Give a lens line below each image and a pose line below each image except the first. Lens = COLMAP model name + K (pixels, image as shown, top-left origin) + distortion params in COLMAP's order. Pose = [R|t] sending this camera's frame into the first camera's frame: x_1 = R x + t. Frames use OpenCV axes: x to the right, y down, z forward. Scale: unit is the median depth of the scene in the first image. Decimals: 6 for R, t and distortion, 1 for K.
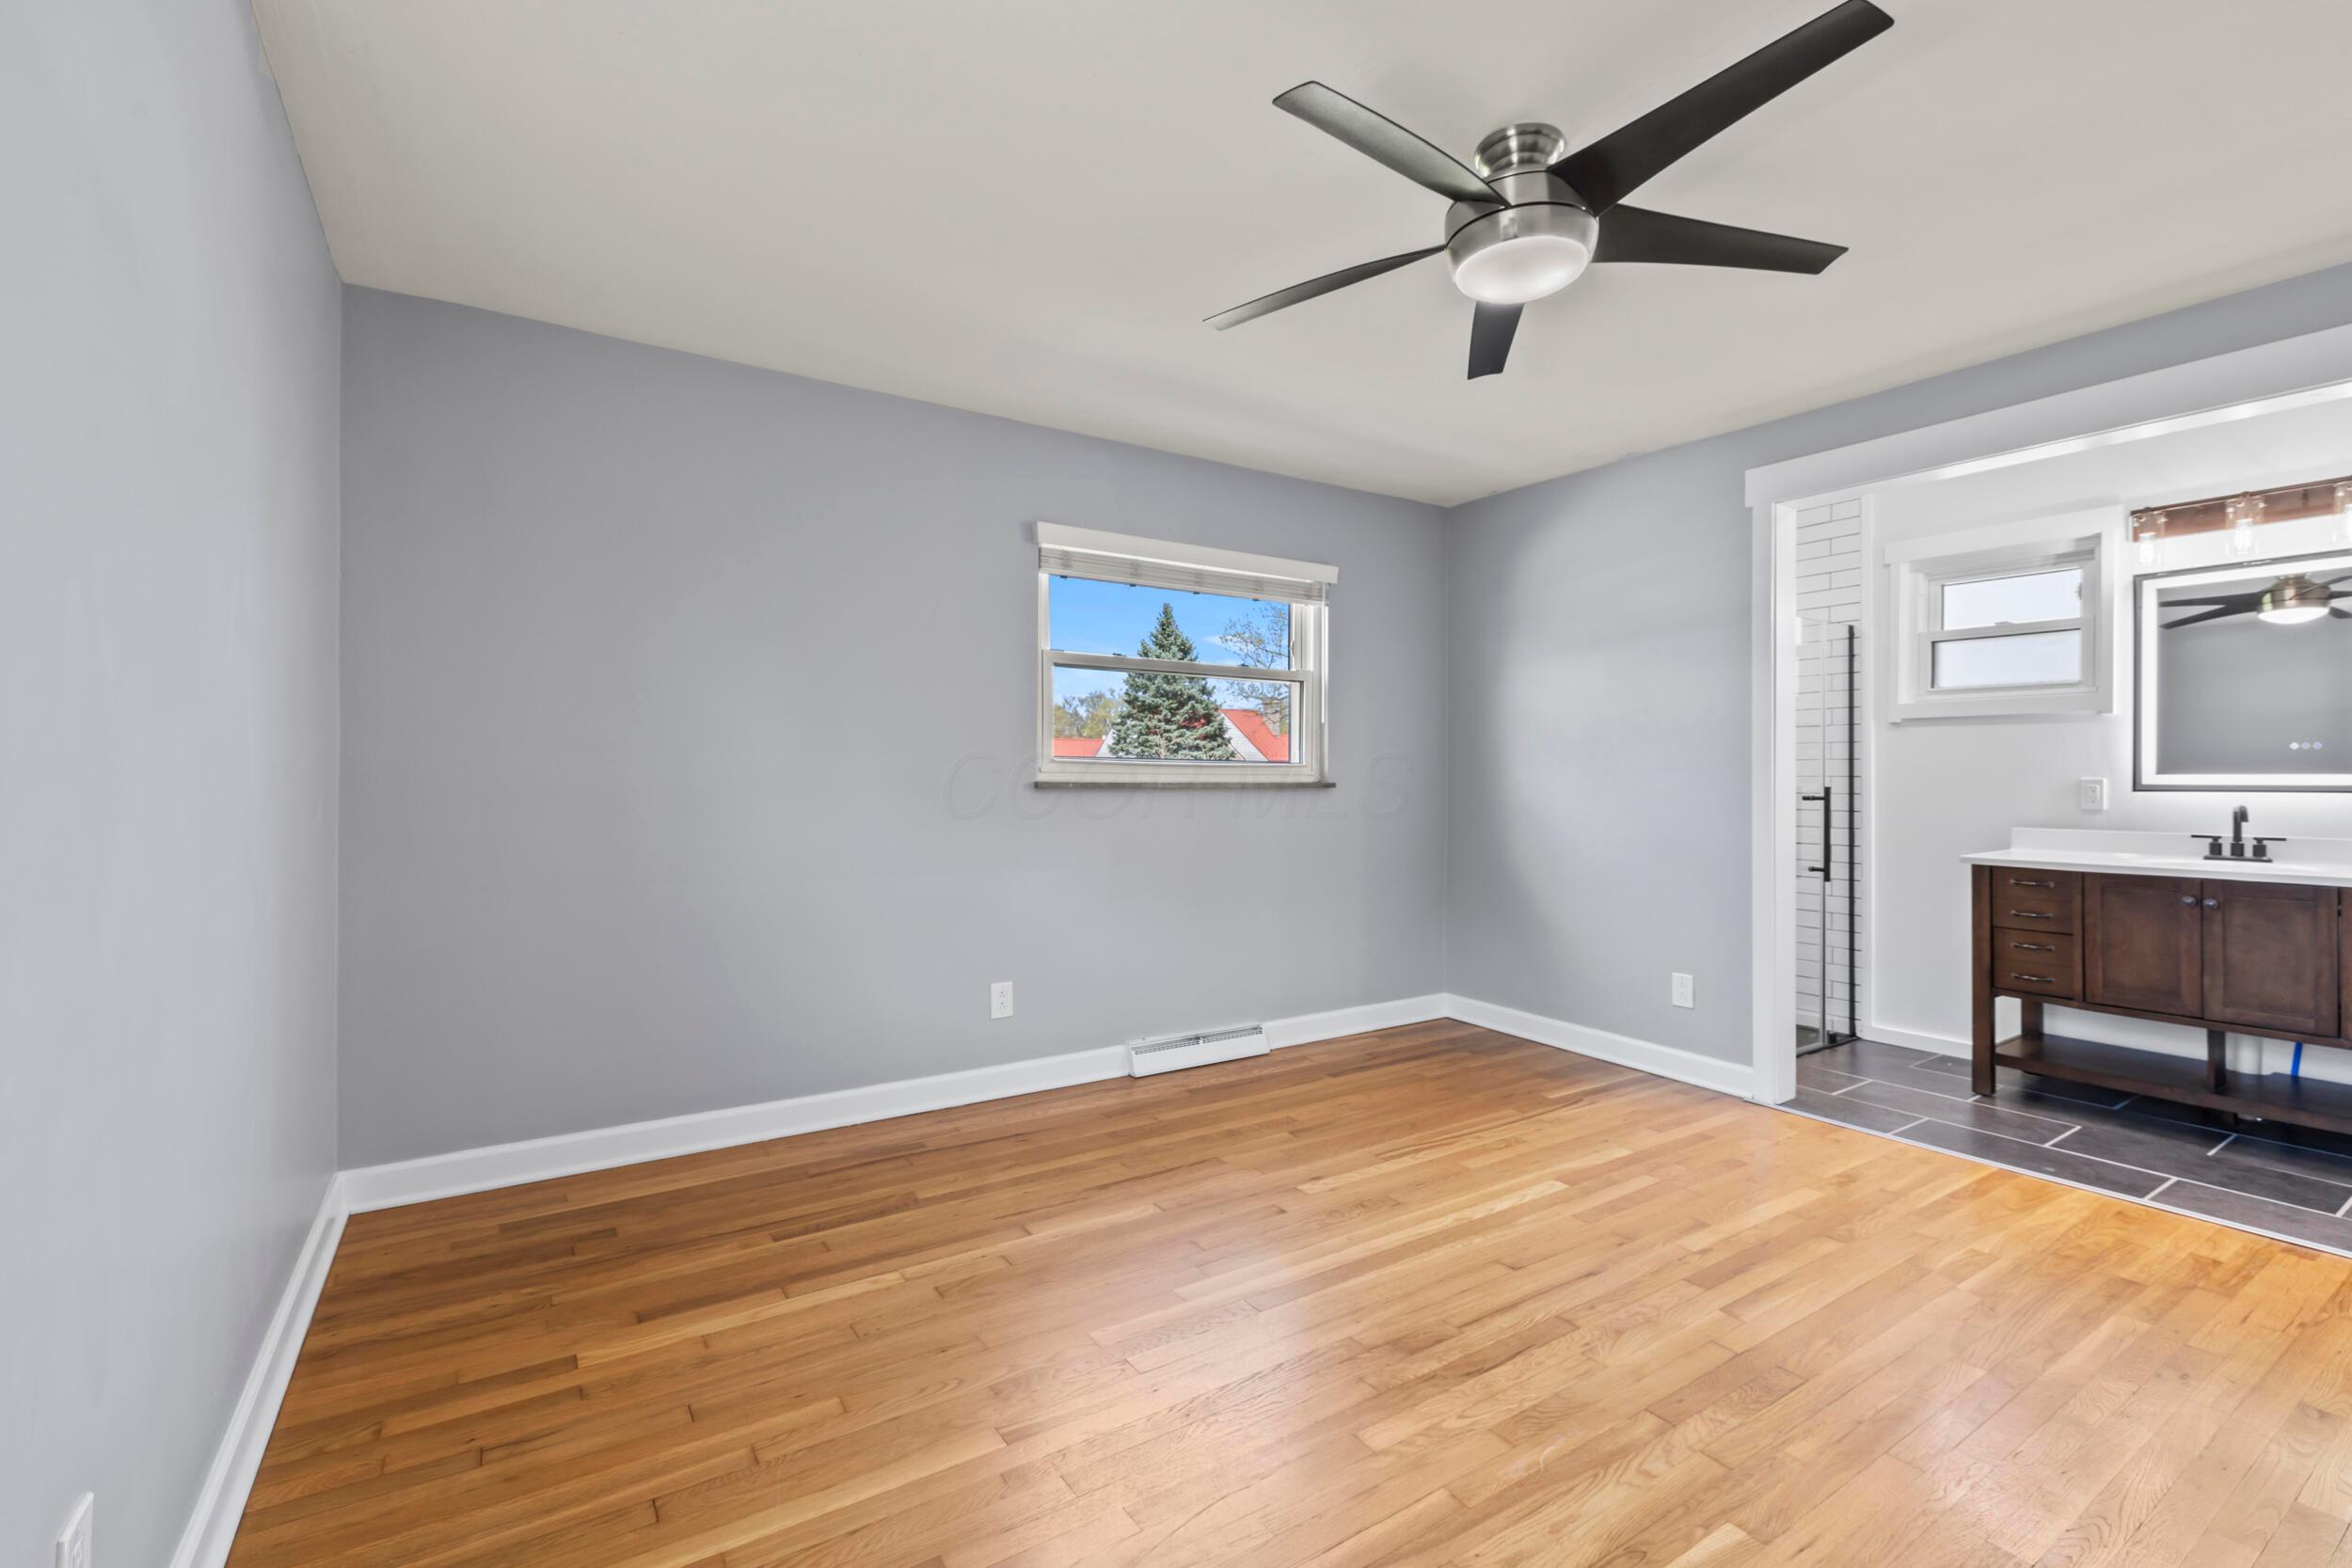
lens RADIAL K [[1002.4, 0, 1125.8], [0, 1002.4, 779.4], [0, 0, 1]] dist [-0.000343, 0.000425]
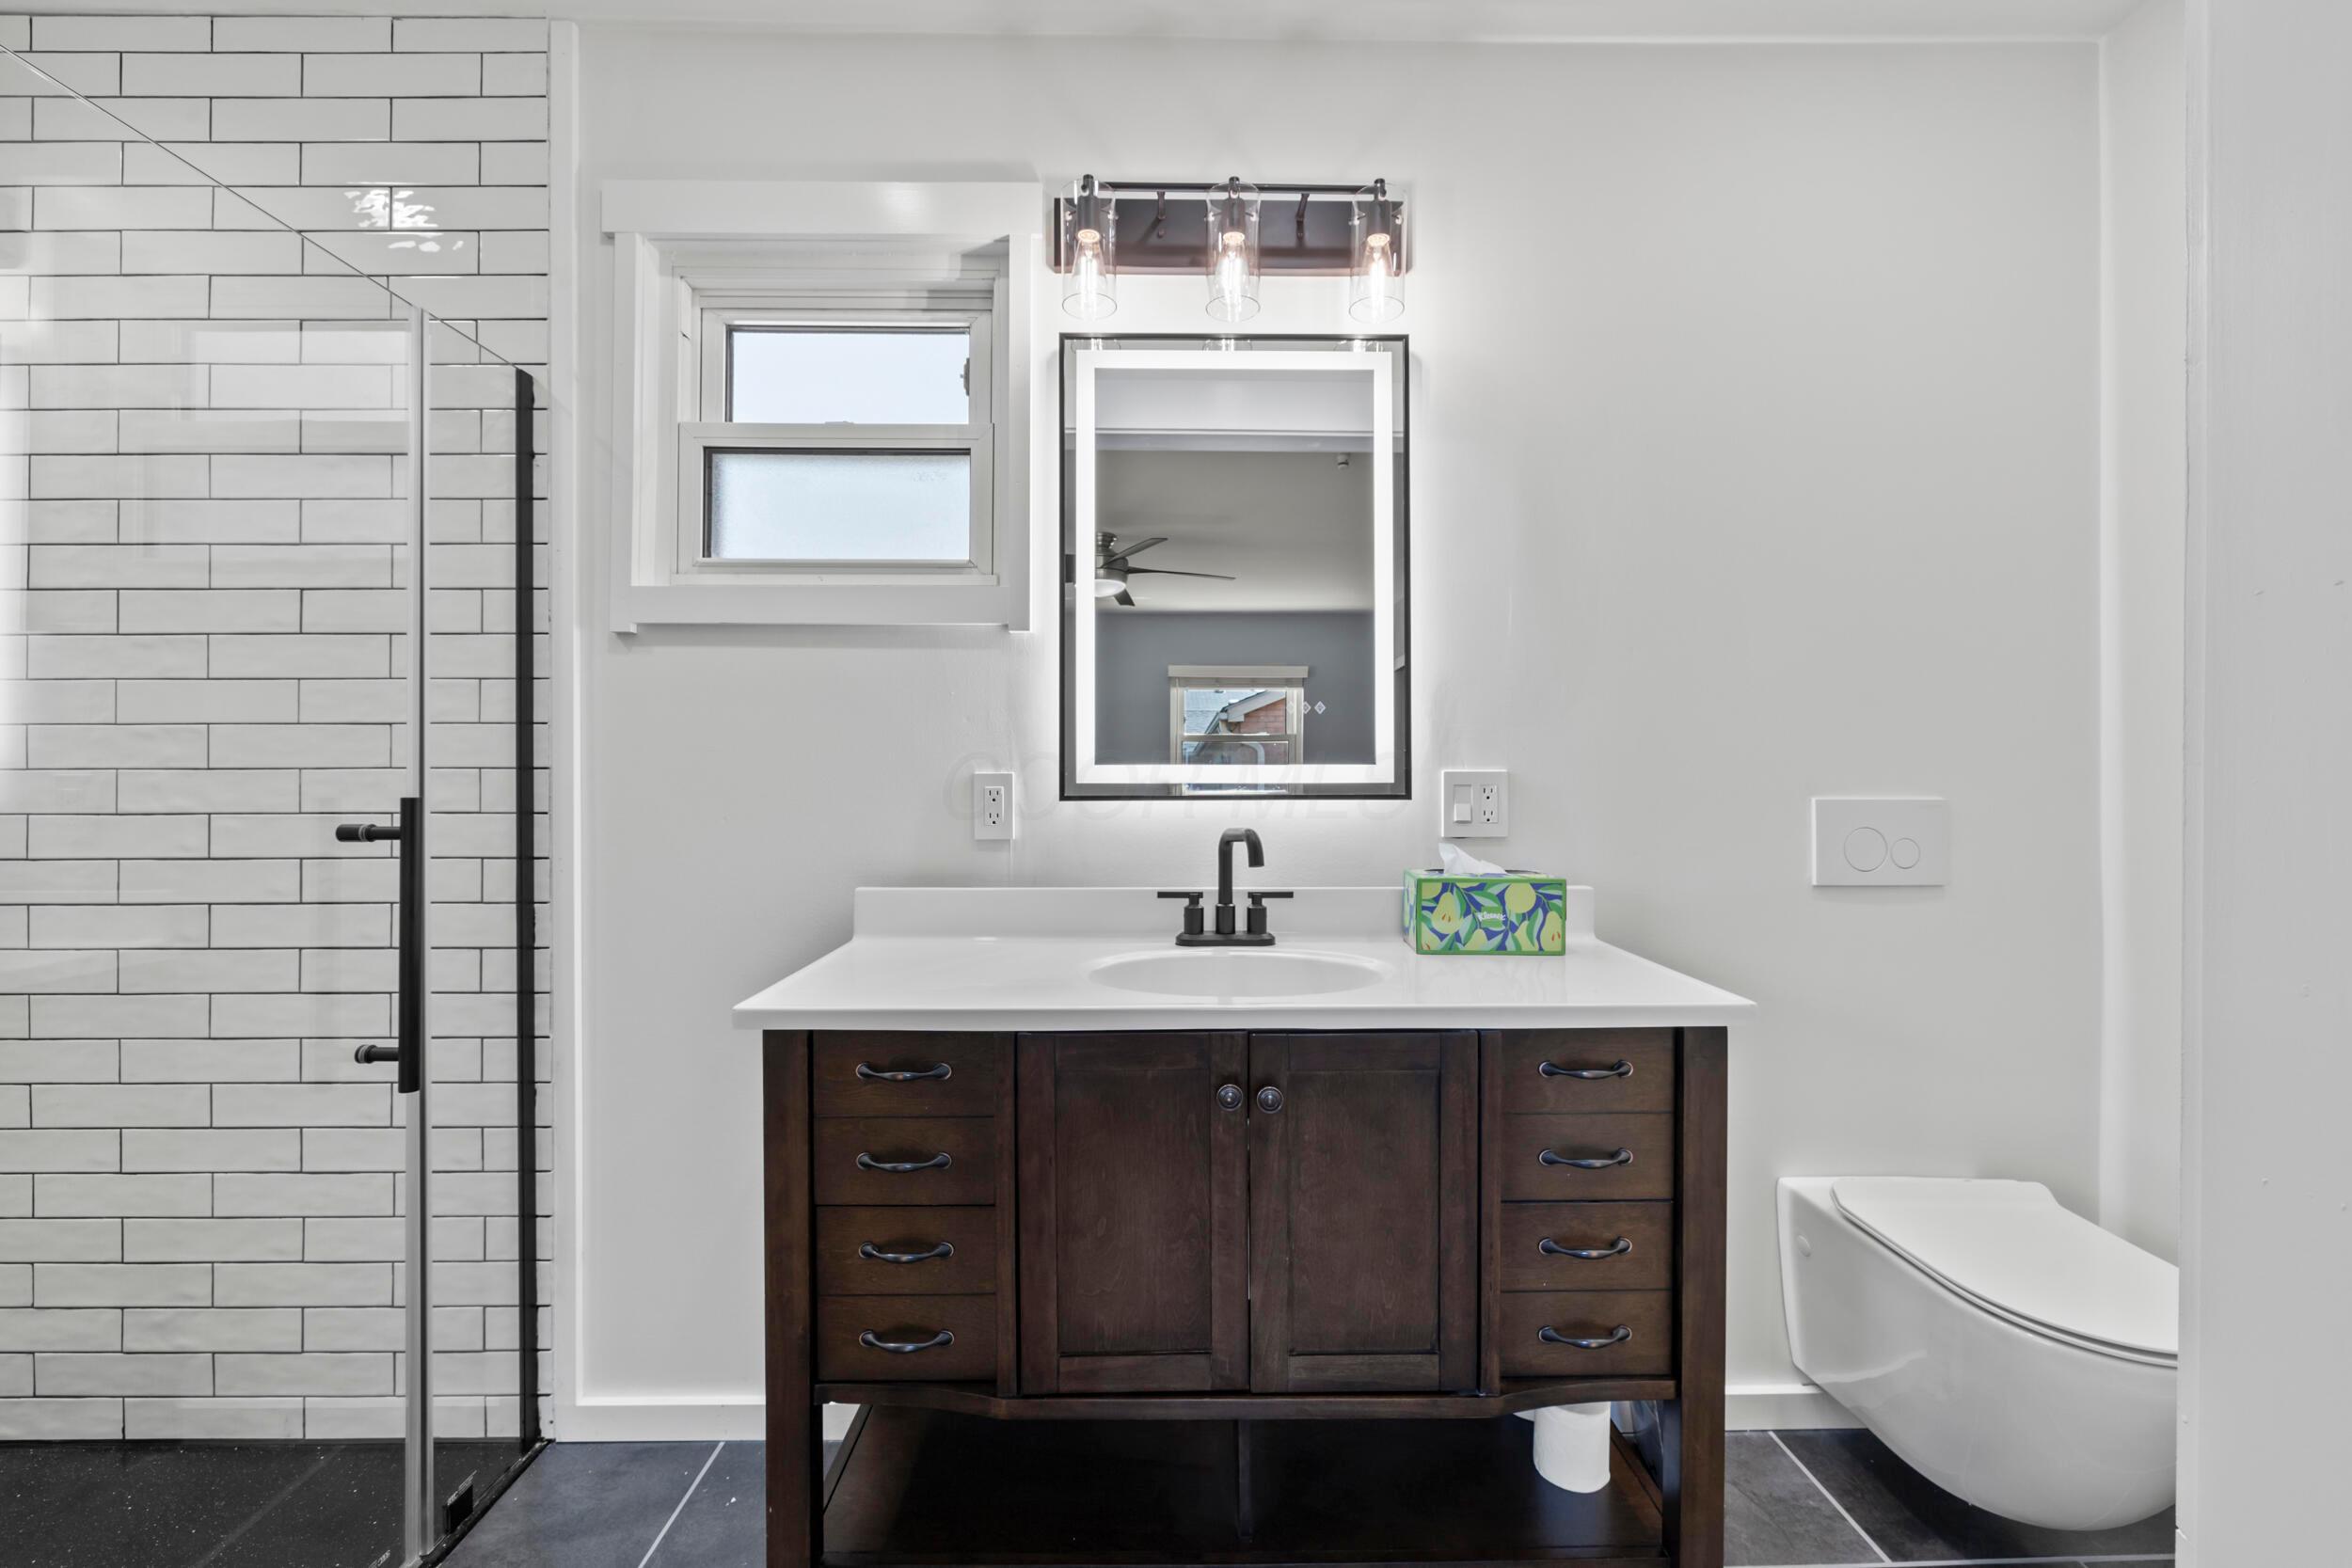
lens RADIAL K [[1002.4, 0, 1170.6], [0, 1002.4, 784.0], [0, 0, 1]] dist [-0.000343, 0.000425]
pose [[0.512910, -0.003568, 0.858435, 0.619052], [0.002104, 0.999994, 0.002900, 0.003088], [-0.858440, 0.000319, 0.512914, 0.703570]]
